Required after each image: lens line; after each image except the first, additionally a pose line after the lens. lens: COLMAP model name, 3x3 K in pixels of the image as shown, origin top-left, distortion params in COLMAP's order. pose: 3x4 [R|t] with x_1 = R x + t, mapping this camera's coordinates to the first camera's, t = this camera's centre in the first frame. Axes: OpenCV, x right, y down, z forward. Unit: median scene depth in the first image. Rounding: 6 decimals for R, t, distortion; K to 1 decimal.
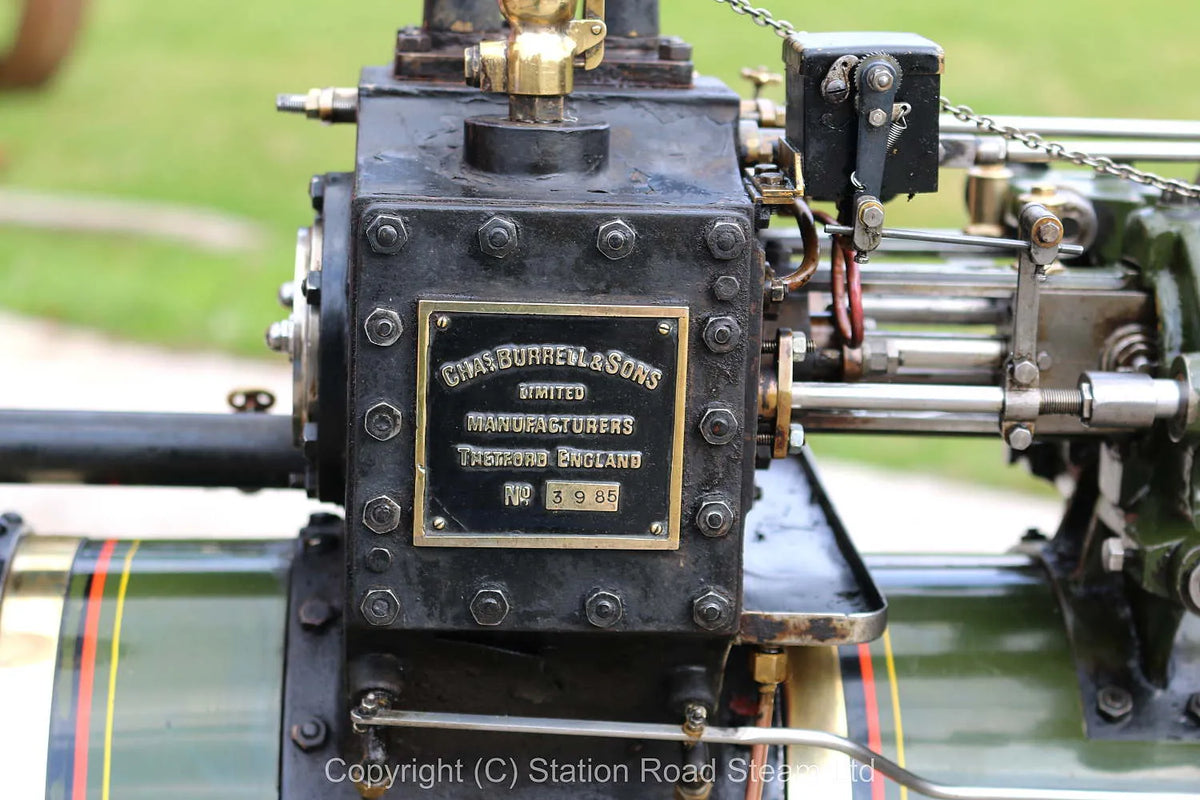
lens RADIAL K [[2916.6, 0, 598.4], [0, 2916.6, 461.3], [0, 0, 1]] dist [0.031028, 0.059140]
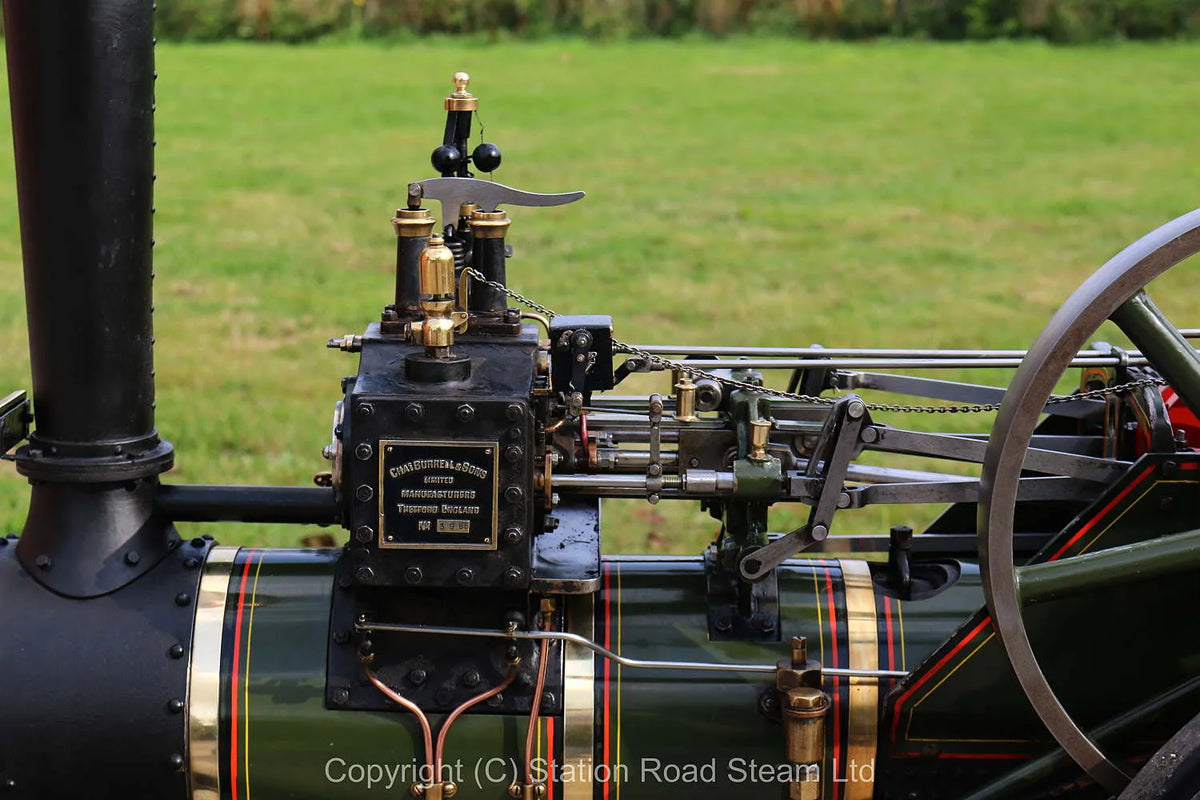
lens RADIAL K [[2421.3, 0, 564.7], [0, 2421.3, 402.3], [0, 0, 1]] dist [0.015101, -0.060910]
pose [[0.997859, -0.005961, -0.065129, 0.201927], [0.003329, 0.999176, -0.040459, -0.007650], [0.065316, 0.040155, 0.997056, -0.858535]]
